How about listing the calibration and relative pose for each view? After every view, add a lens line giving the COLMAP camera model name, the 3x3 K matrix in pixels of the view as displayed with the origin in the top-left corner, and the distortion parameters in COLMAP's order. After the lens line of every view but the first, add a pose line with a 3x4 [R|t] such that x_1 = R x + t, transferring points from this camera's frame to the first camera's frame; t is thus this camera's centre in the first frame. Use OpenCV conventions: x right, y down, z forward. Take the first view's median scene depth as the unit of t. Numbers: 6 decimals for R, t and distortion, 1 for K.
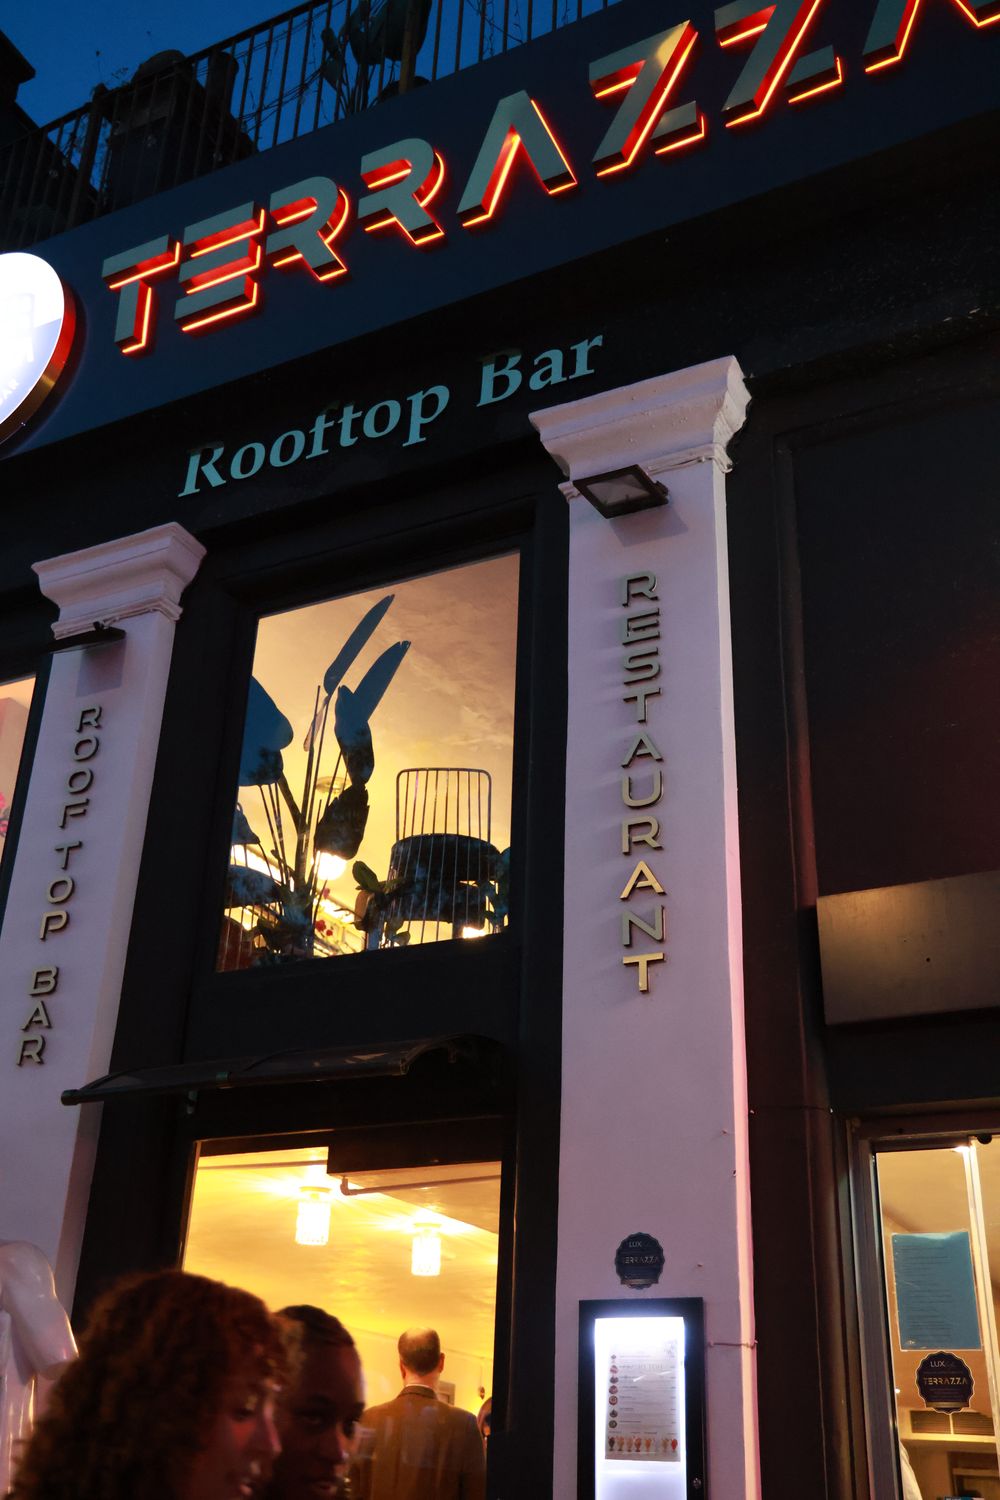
lens RADIAL K [[1573.5, 0, 499.5], [0, 1573.5, 749.6], [0, 0, 1]] dist [0.019050, 0.000000]
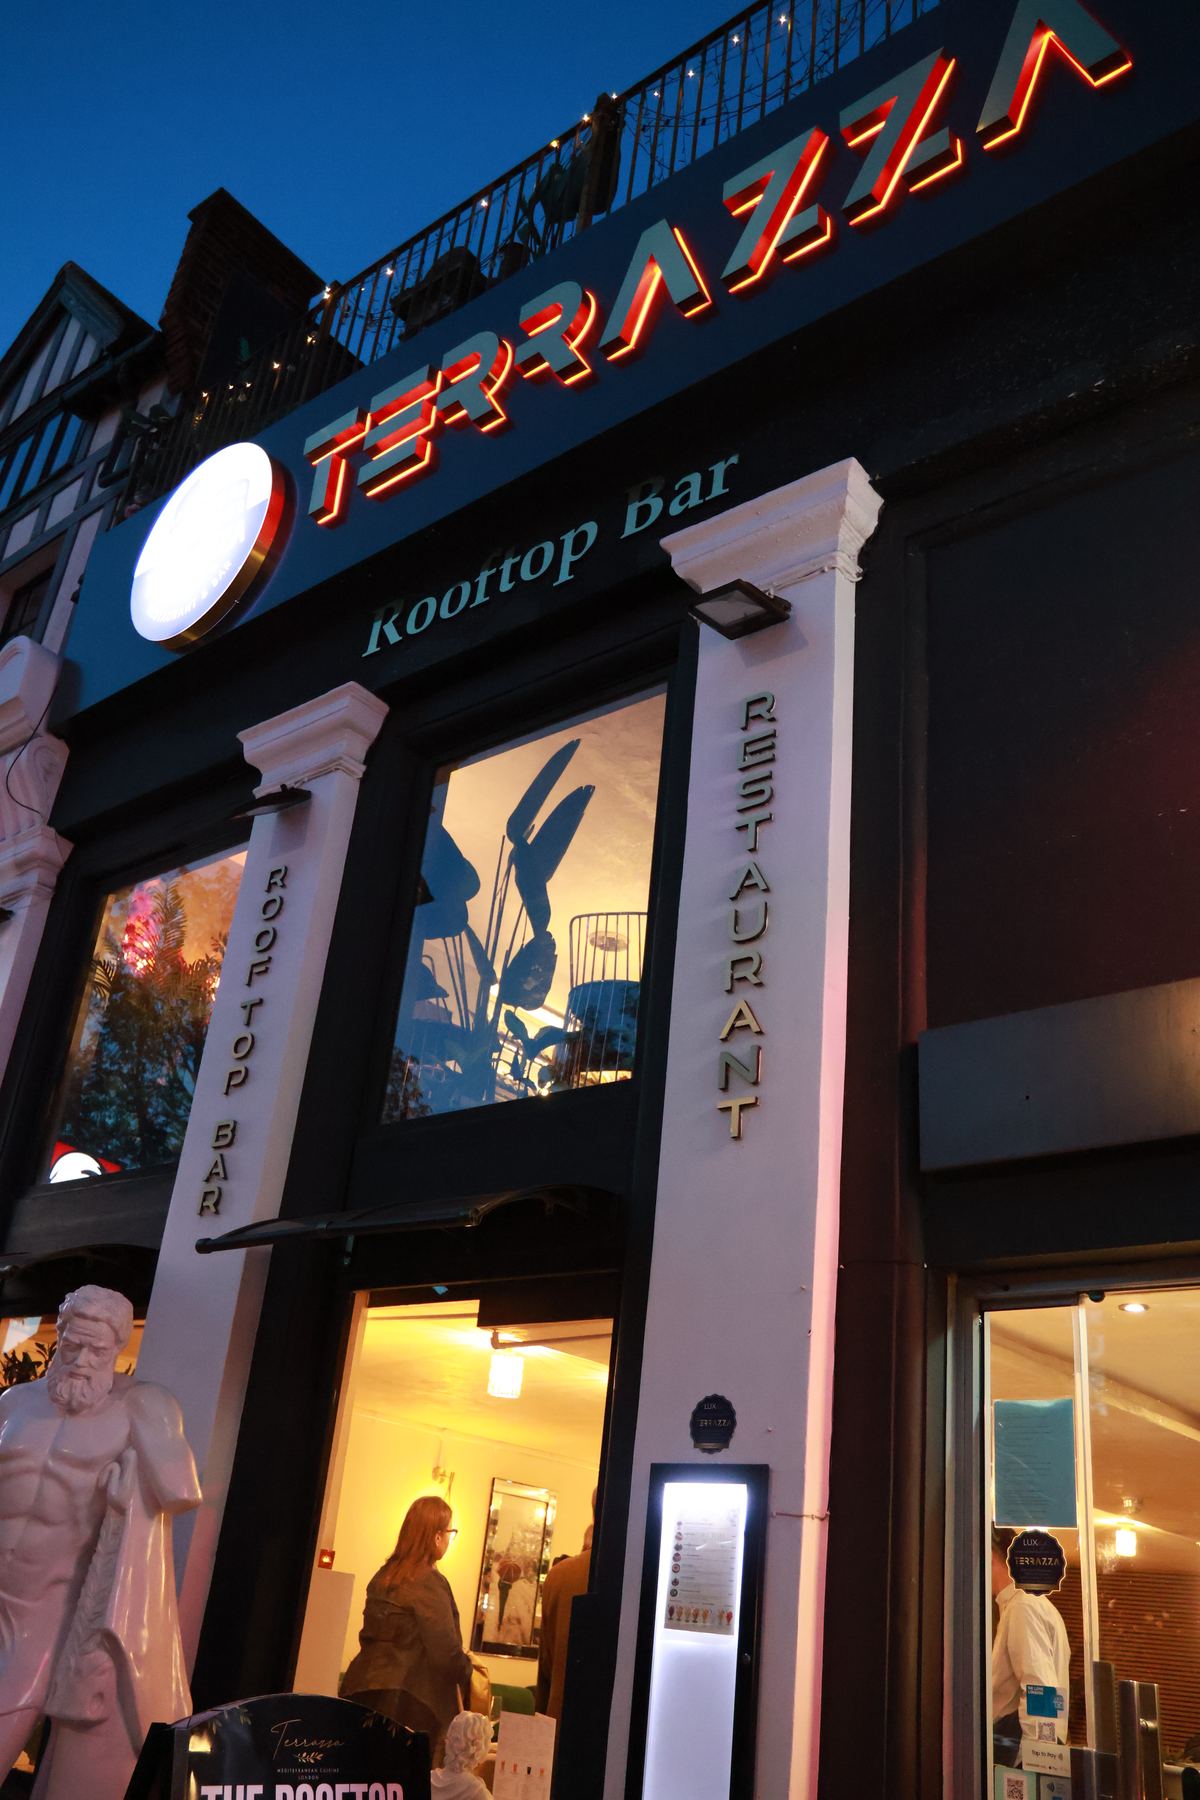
lens RADIAL K [[1541.4, 0, 603.8], [0, 1541.4, 905.7], [0, 0, 1]] dist [-0.079537, 0.022154]
pose [[0.975957, -0.041183, -0.214038, 0.181919], [0.039723, 0.999149, -0.011119, 0.019805], [0.214313, 0.002349, 0.976762, 0.080301]]
